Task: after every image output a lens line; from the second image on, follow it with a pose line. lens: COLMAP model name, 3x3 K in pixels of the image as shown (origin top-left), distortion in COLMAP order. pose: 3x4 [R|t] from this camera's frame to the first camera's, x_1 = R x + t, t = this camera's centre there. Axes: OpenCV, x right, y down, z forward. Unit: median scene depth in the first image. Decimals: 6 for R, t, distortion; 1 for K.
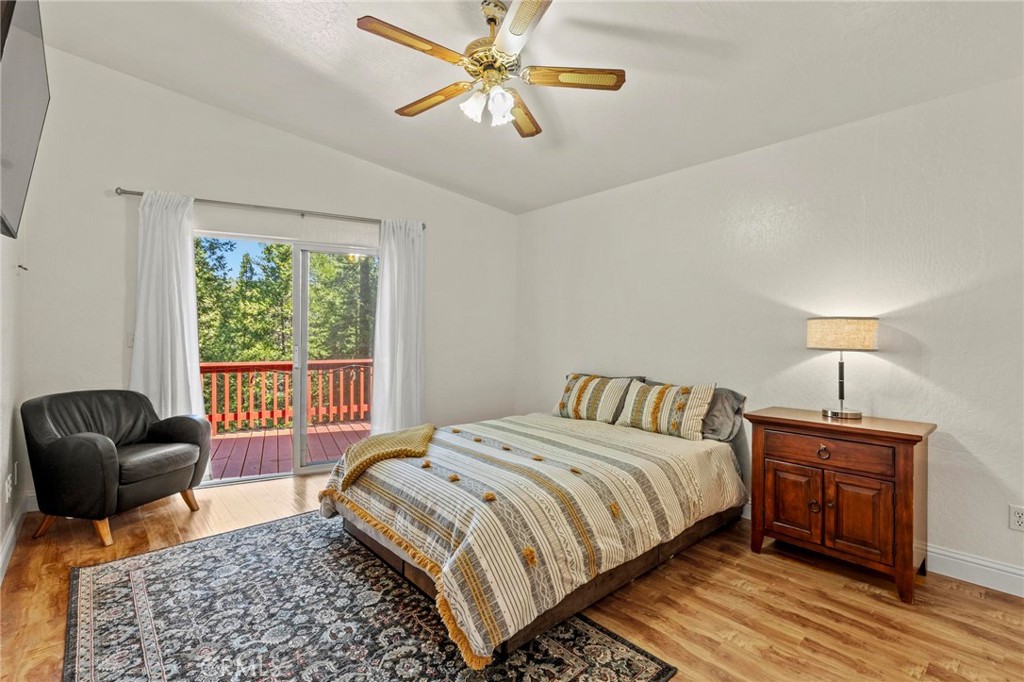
lens RADIAL K [[465.3, 0, 516.6], [0, 465.3, 340.3], [0, 0, 1]] dist [0.002747, 0.001154]
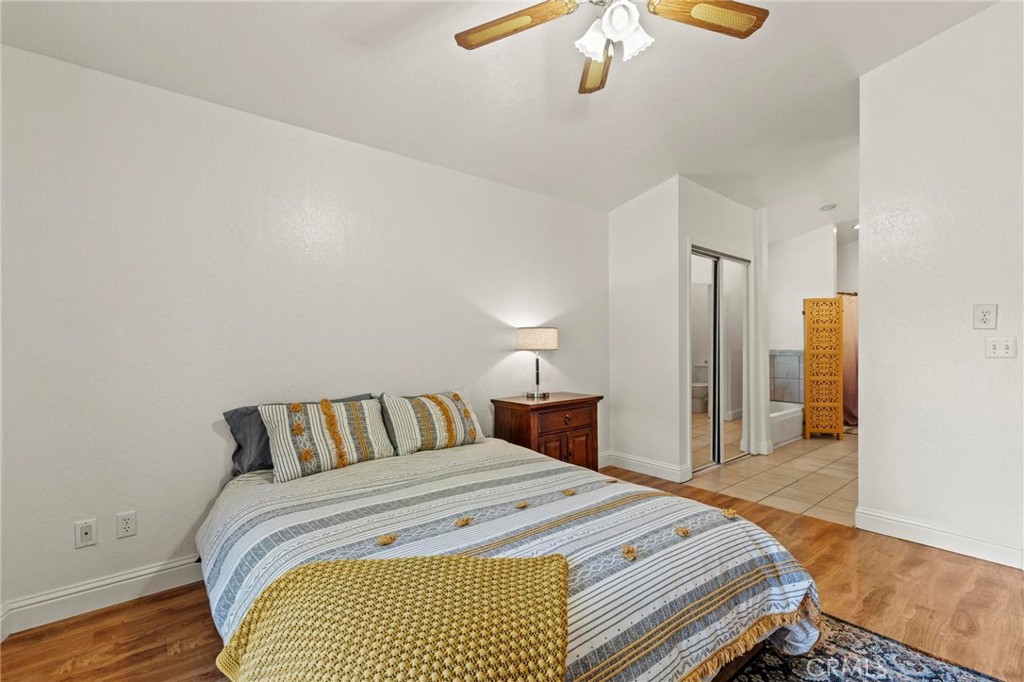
lens RADIAL K [[465.3, 0, 519.4], [0, 465.3, 344.5], [0, 0, 1]] dist [0.002747, 0.001154]
pose [[0.025075, -0.012721, 0.999605, -0.728044], [0.012694, 0.999842, 0.012406, -0.014250], [-0.999605, 0.012377, 0.025233, 1.018286]]
